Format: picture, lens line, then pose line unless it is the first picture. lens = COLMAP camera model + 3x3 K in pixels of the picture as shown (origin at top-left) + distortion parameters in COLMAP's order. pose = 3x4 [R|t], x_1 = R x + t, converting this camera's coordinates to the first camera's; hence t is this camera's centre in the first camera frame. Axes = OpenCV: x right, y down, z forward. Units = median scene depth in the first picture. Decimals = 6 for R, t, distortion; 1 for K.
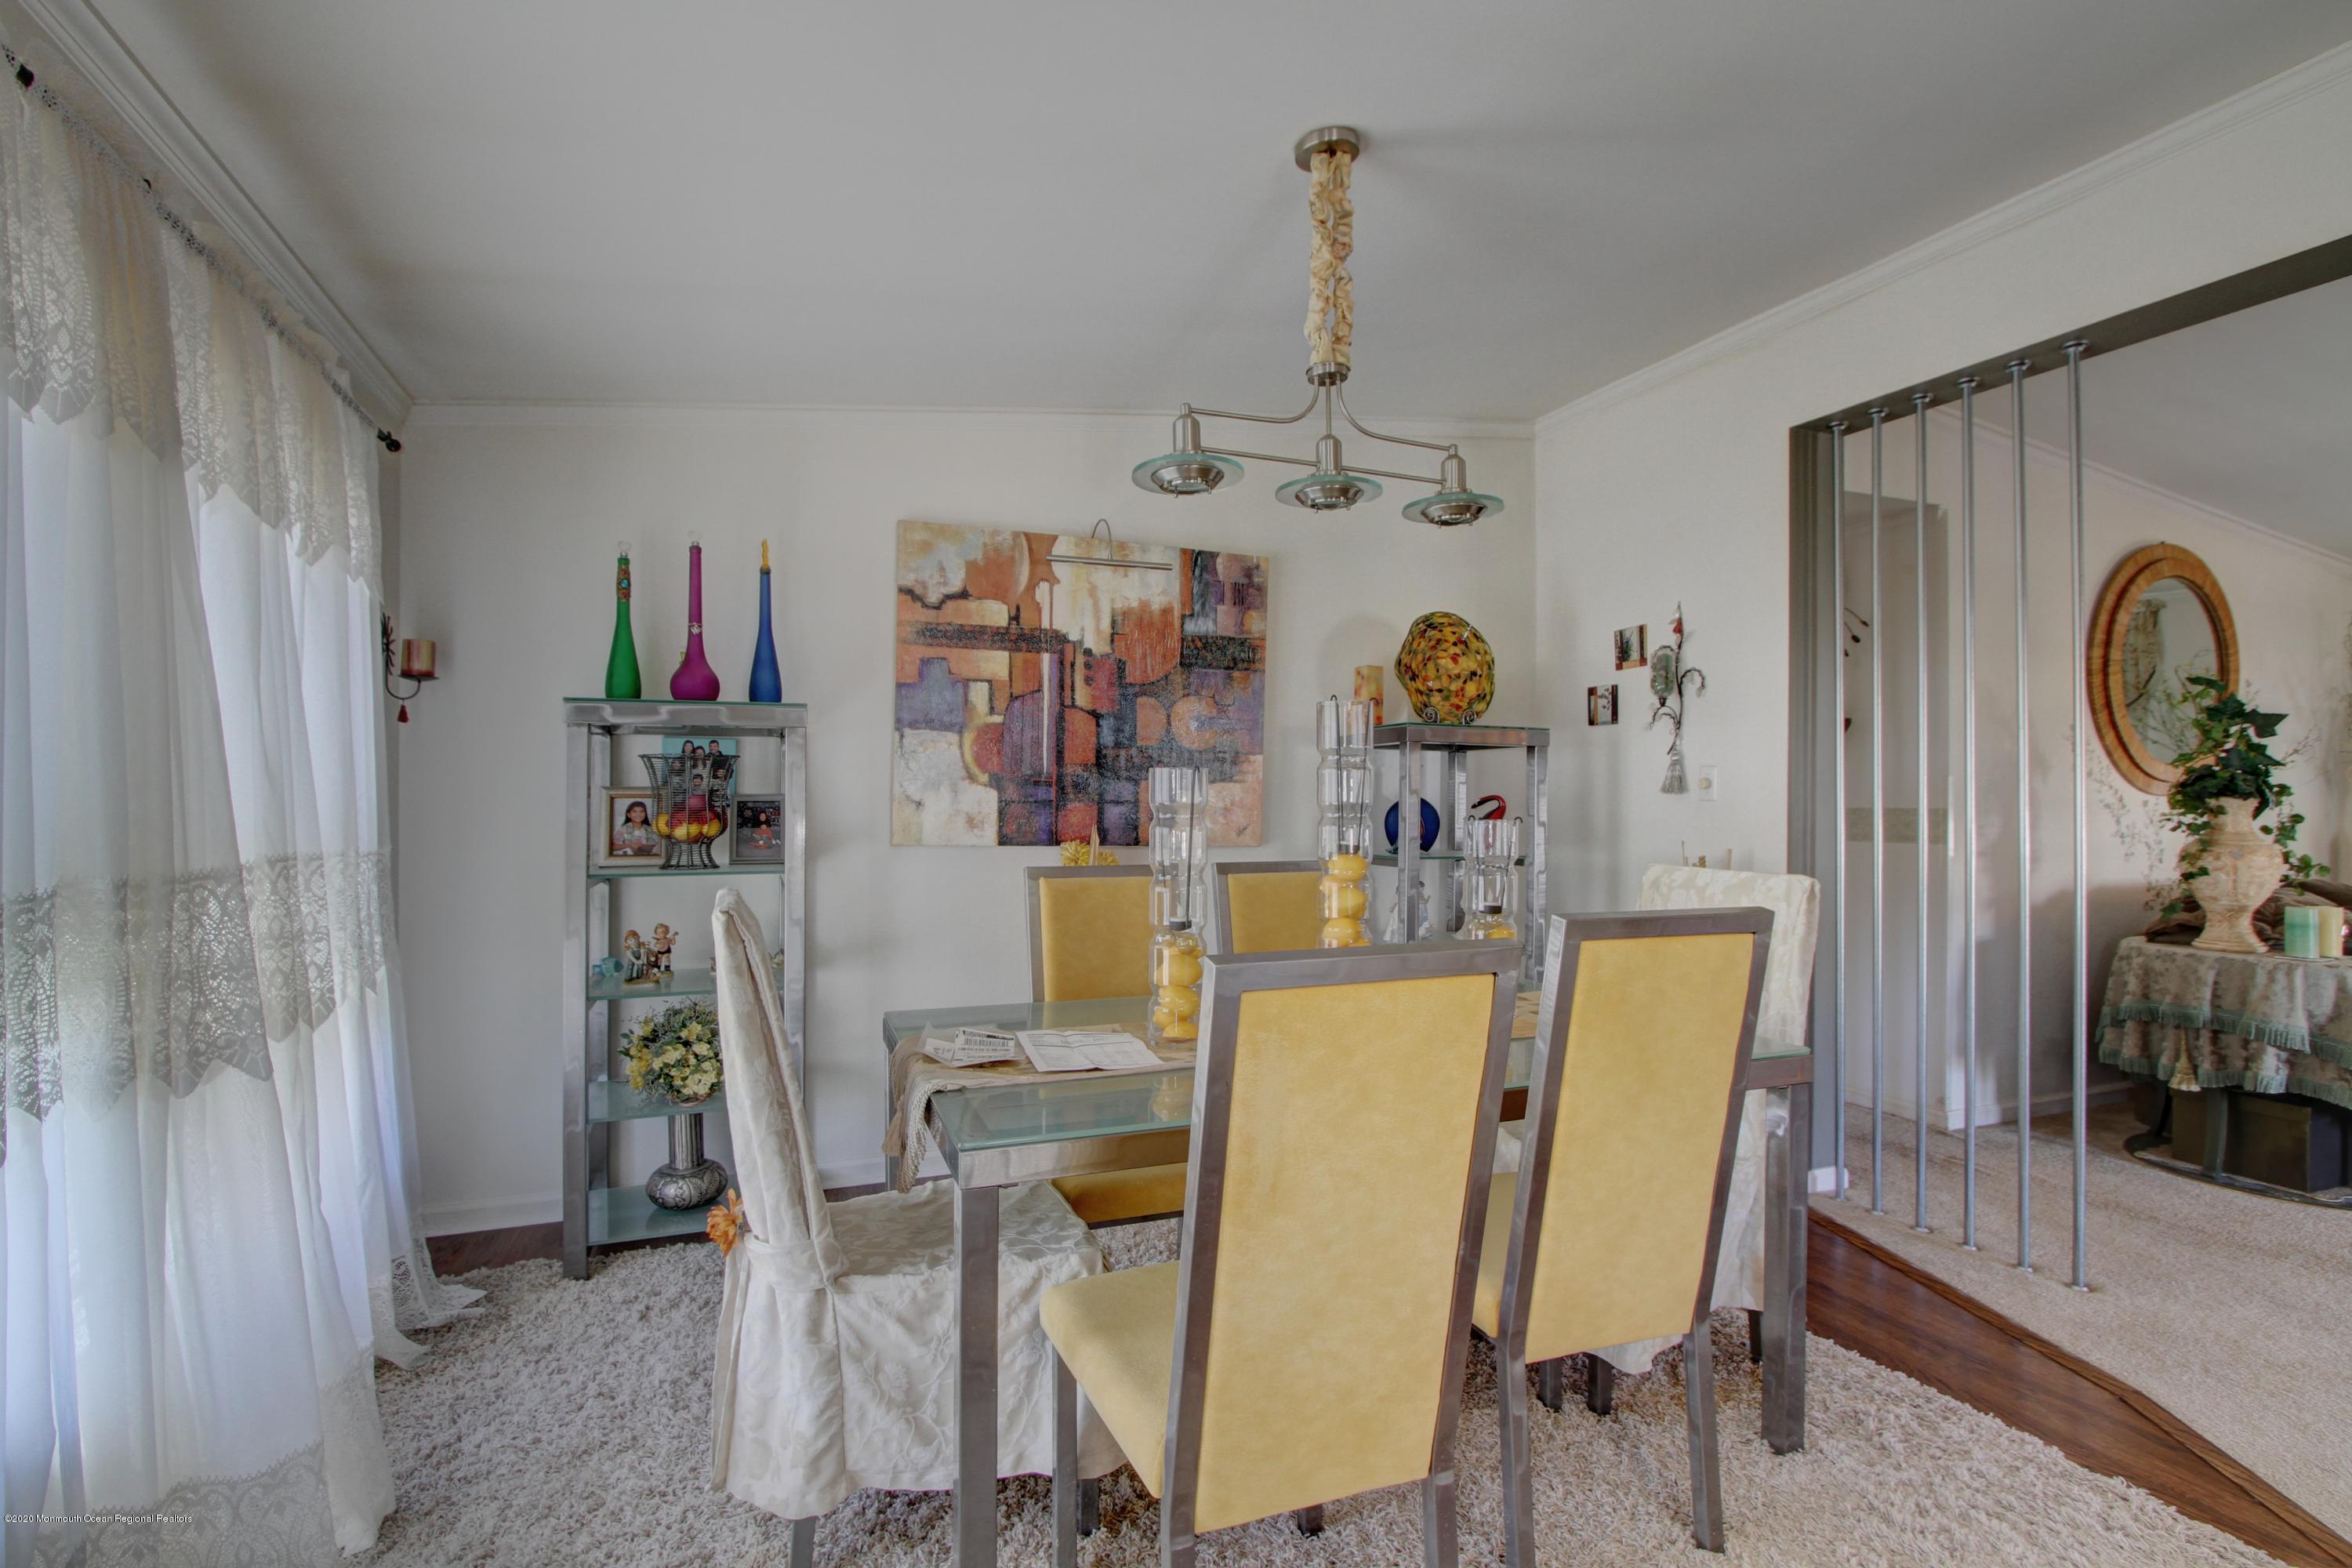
lens RADIAL K [[1121.7, 0, 1152.1], [0, 1121.7, 789.1], [0, 0, 1]] dist [-0.030208, 0.008033]
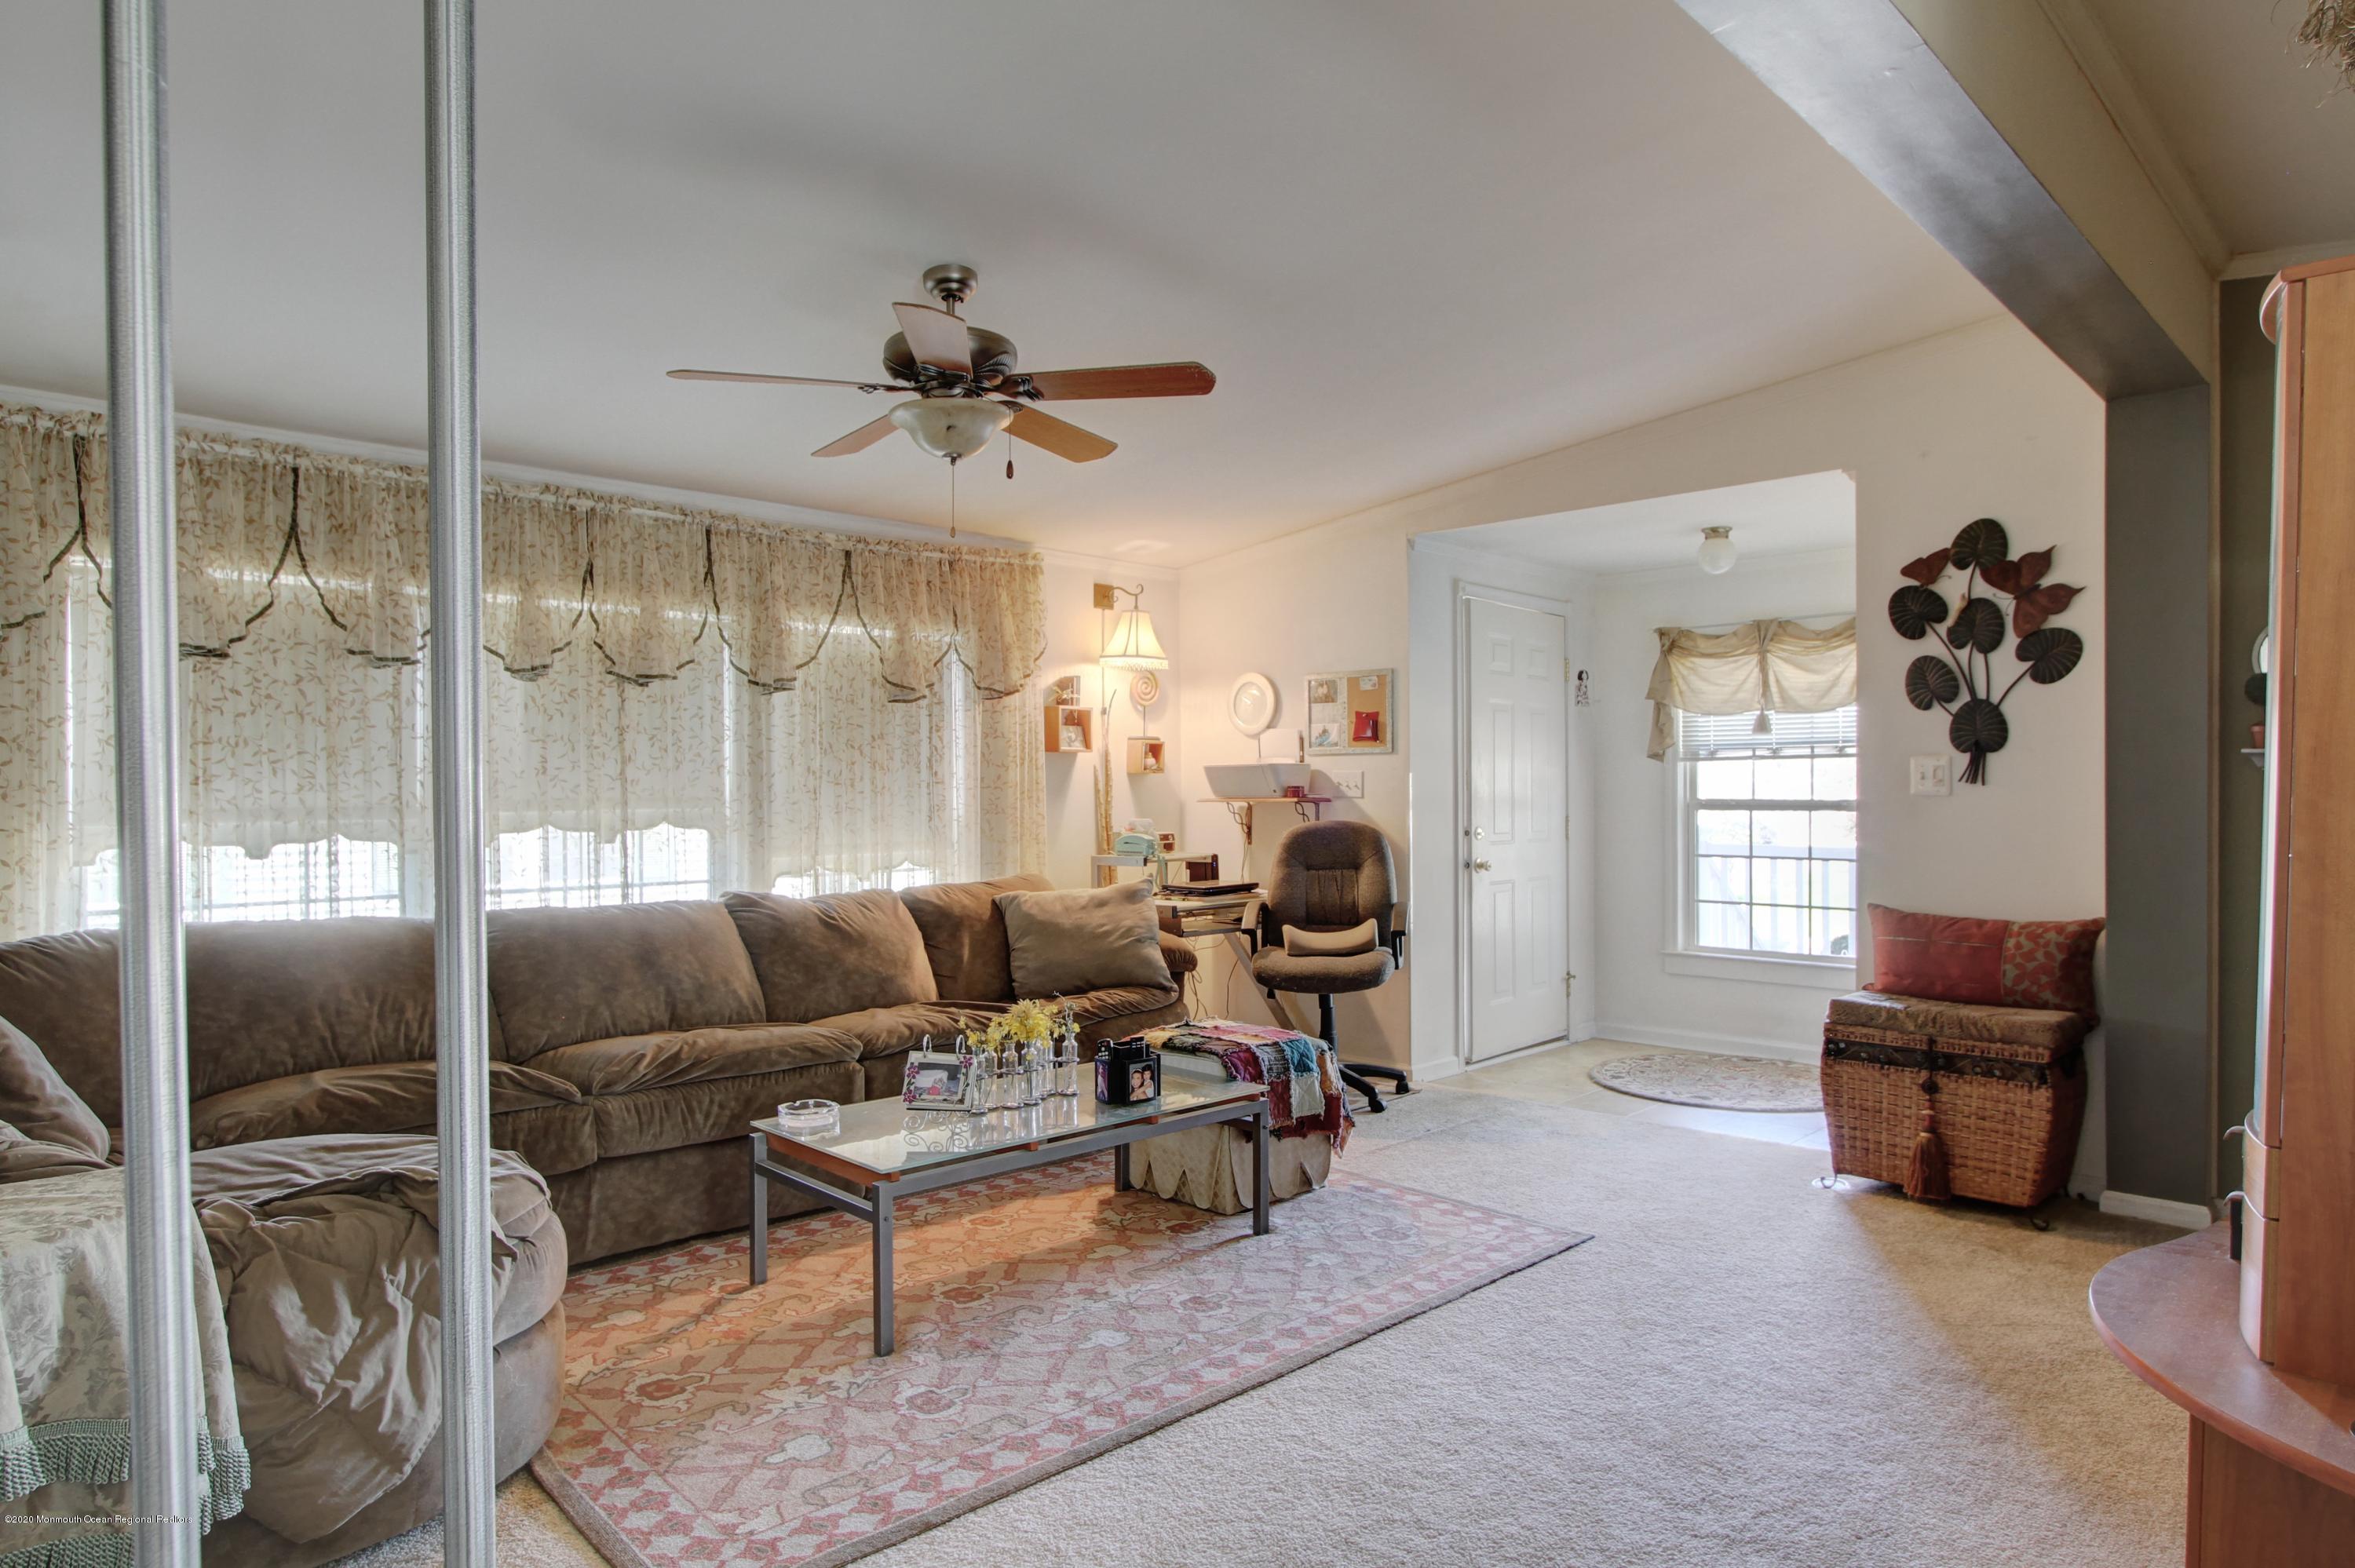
lens RADIAL K [[1356.4, 0, 1177.5], [0, 1356.4, 784.0], [0, 0, 1]] dist [-0.030976, 0.003472]
pose [[-0.407486, -0.004744, 0.913199, 0.449960], [-0.003368, 0.999988, 0.003692, -0.001238], [-0.913205, -0.001571, -0.407497, 0.759950]]
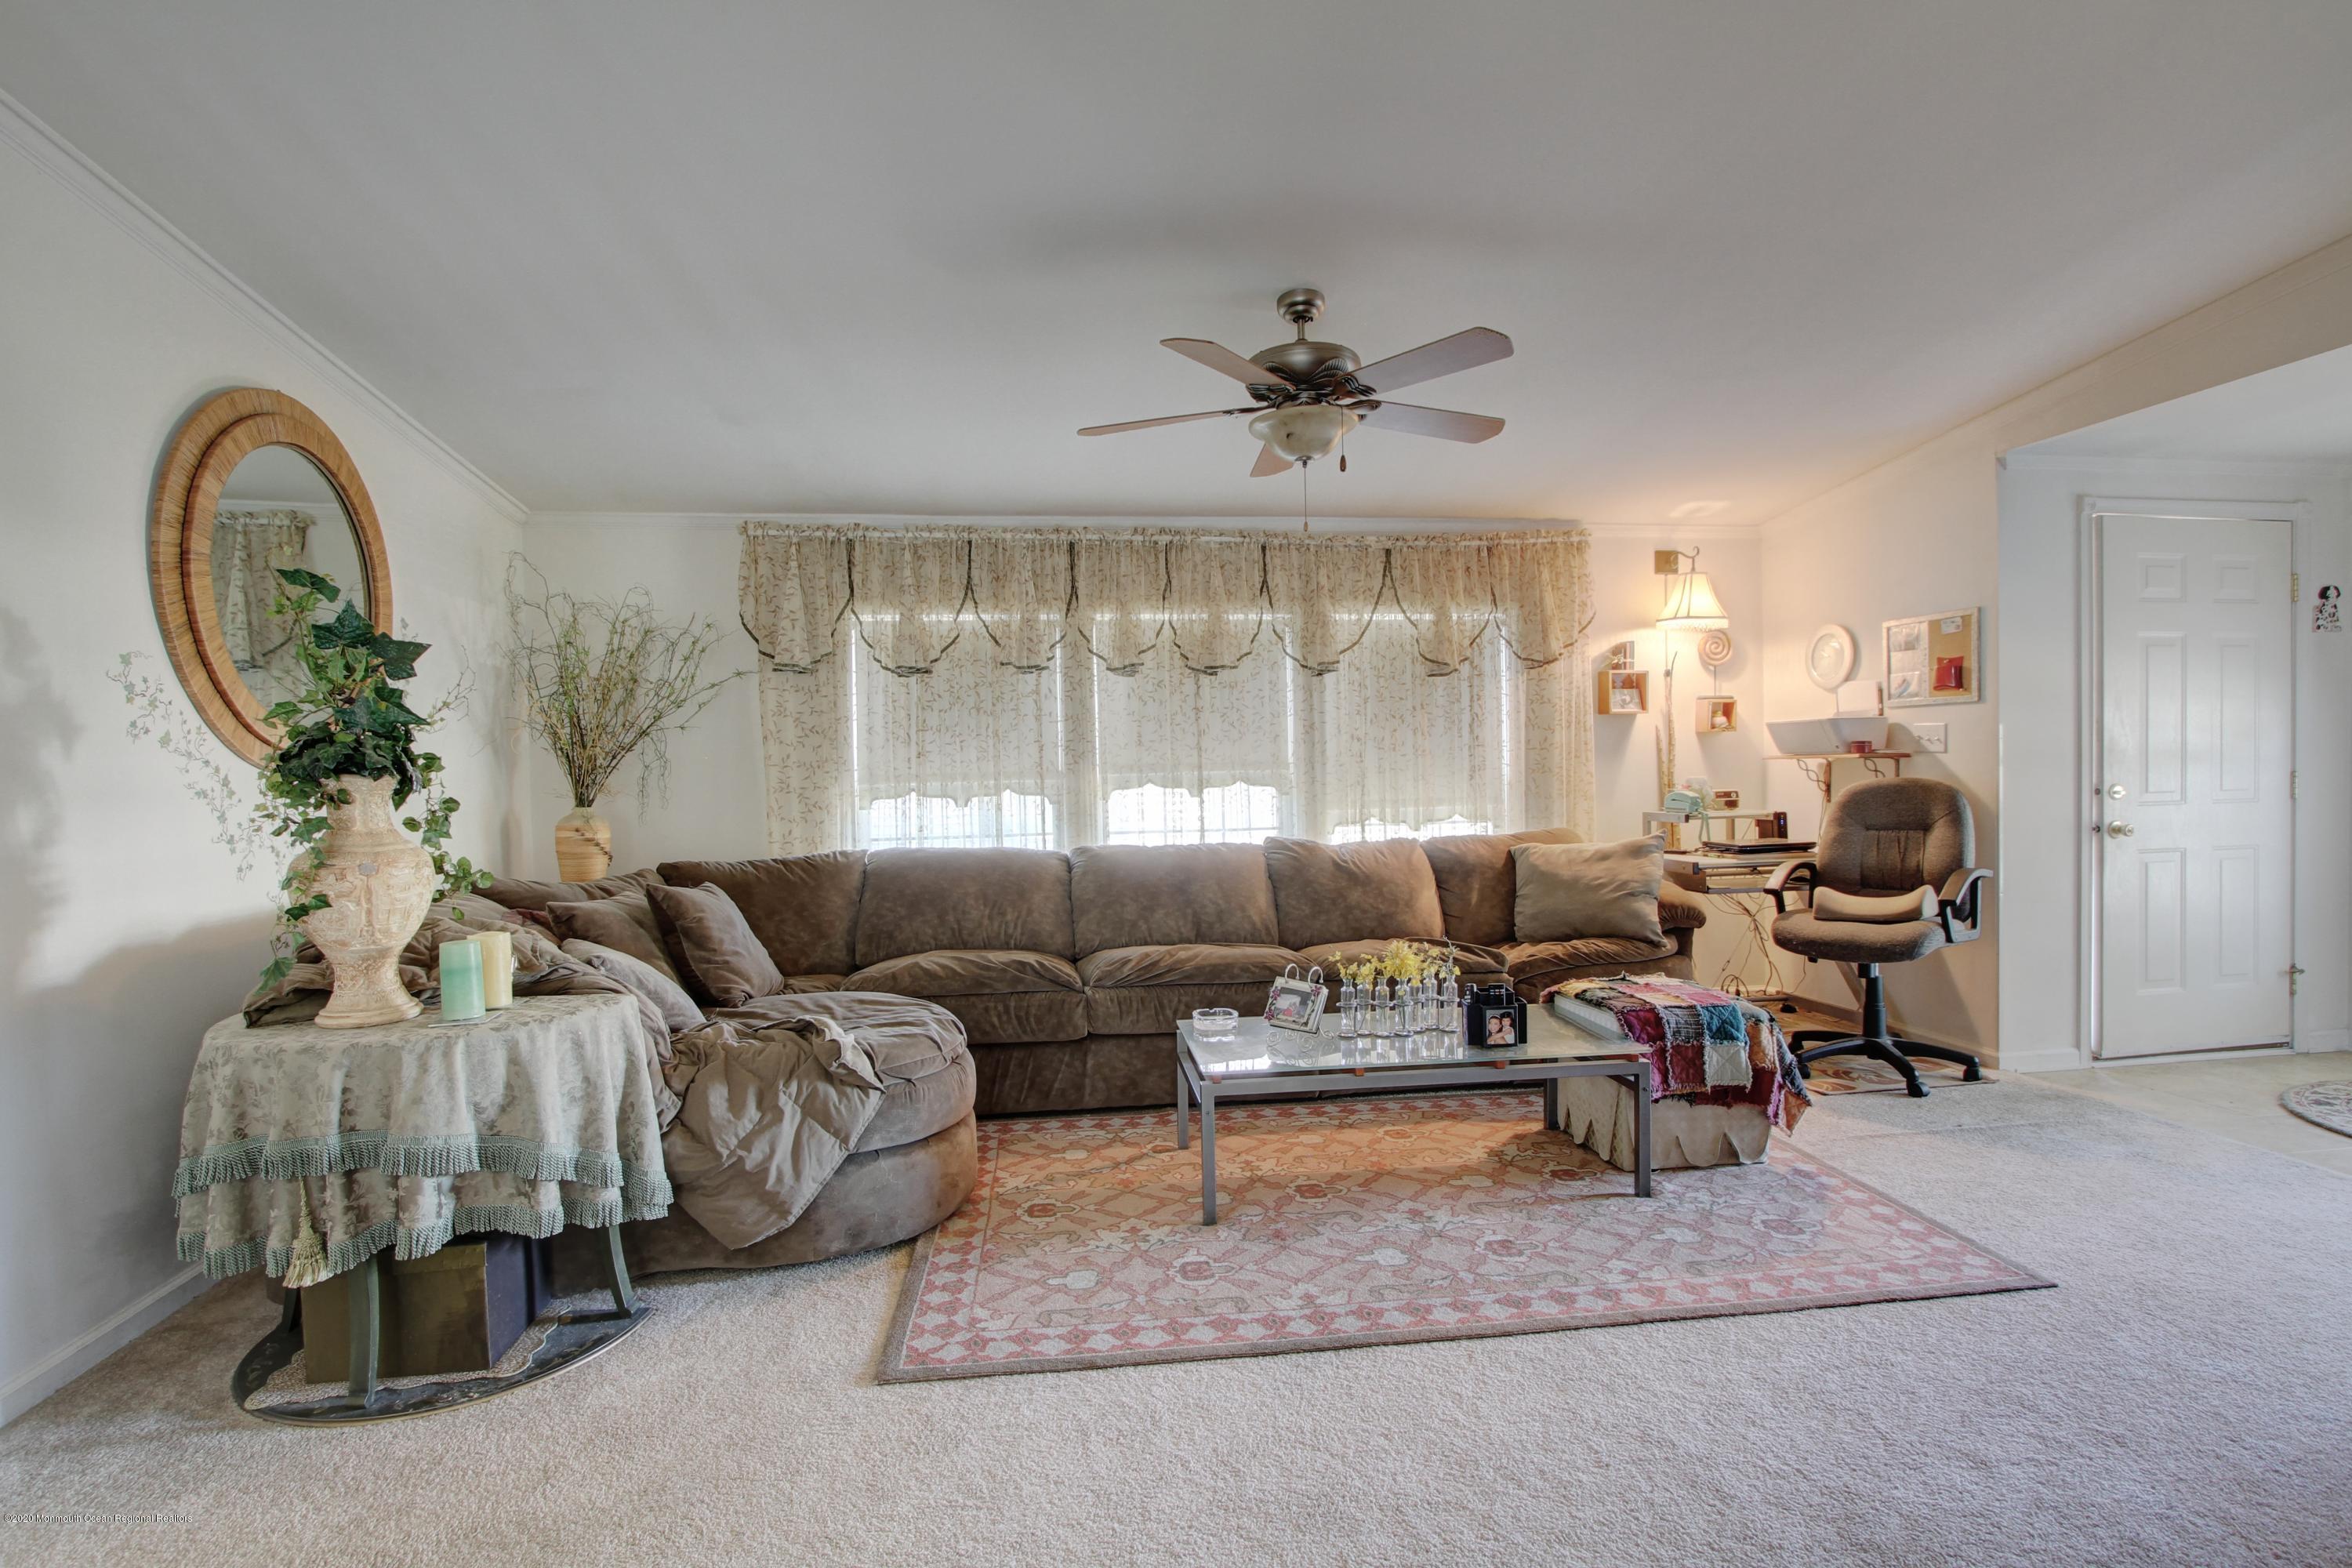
lens RADIAL K [[1121.7, 0, 1152.1], [0, 1121.7, 789.1], [0, 0, 1]] dist [-0.030208, 0.008033]
pose [[0.221620, -0.038171, 0.974386, 0.477239], [0.019382, 0.999209, 0.034735, 0.002226], [-0.974941, 0.011187, 0.222184, 0.428903]]
